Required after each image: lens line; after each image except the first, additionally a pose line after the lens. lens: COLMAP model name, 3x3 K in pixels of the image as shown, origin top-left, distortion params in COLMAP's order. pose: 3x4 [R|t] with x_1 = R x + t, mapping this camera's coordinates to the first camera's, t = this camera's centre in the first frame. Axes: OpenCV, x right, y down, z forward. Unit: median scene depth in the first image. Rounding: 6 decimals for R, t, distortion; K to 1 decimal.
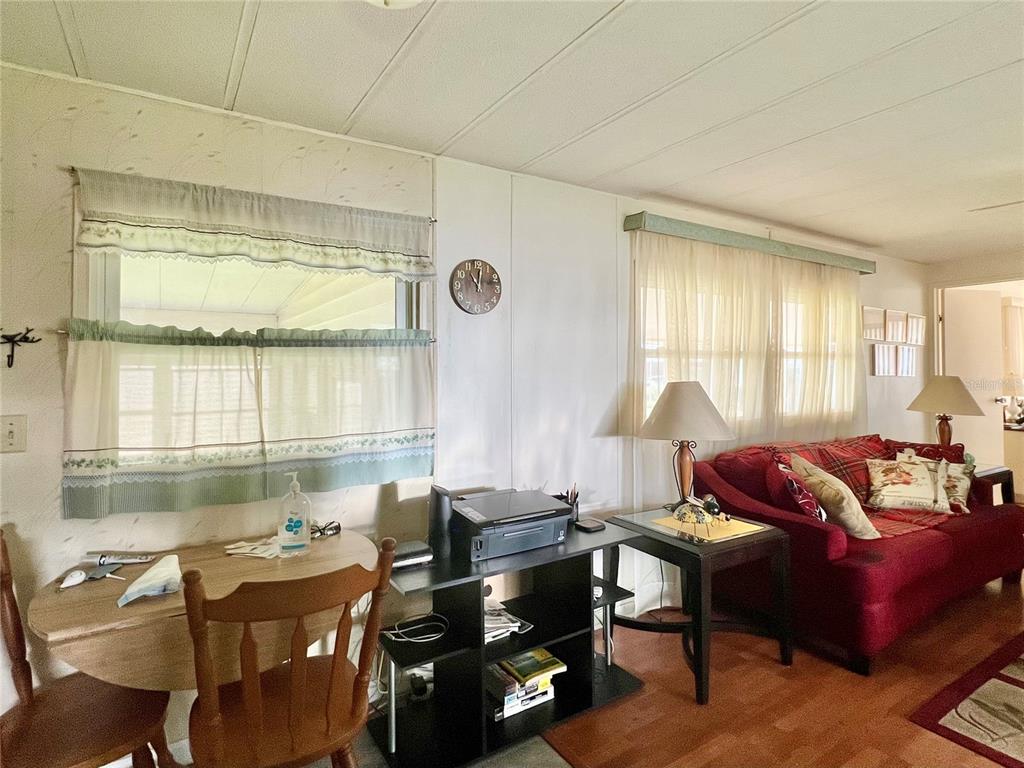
lens RADIAL K [[517.9, 0, 510.8], [0, 517.9, 377.1], [0, 0, 1]] dist [-0.005634, 0.001616]
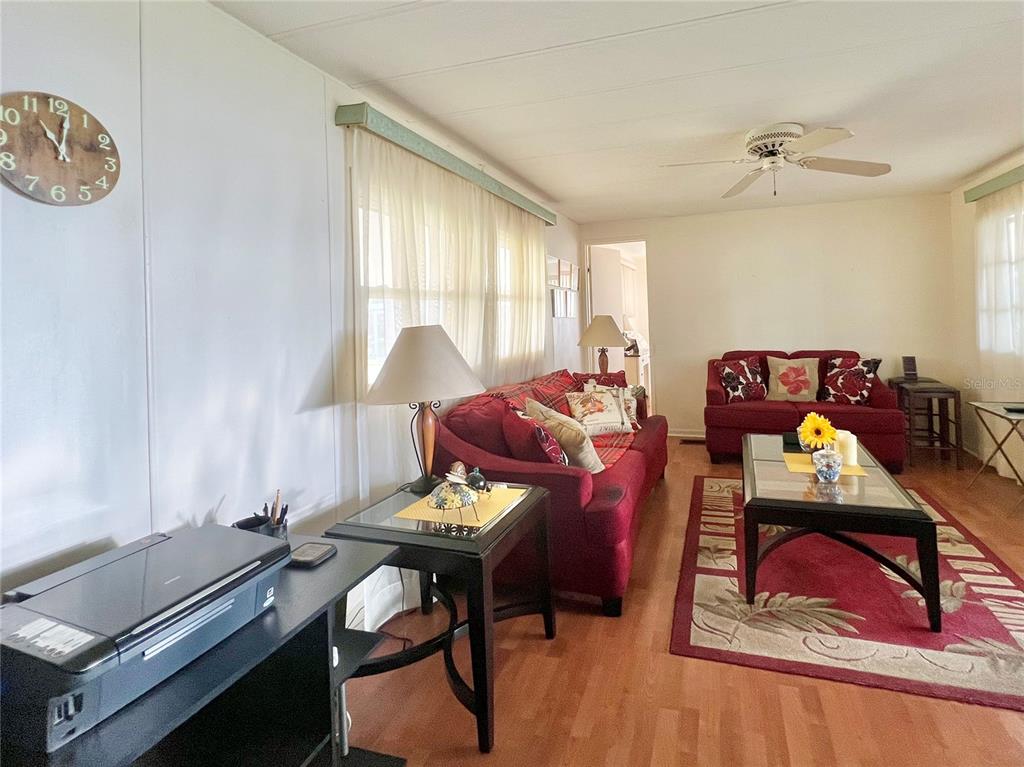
lens RADIAL K [[517.9, 0, 570.7], [0, 517.9, 308.9], [0, 0, 1]] dist [-0.005634, 0.001616]
pose [[0.757657, -0.017046, 0.652430, -0.013083], [0.040534, 0.998958, -0.020972, 0.007706], [-0.651393, 0.042335, 0.757559, 0.240712]]
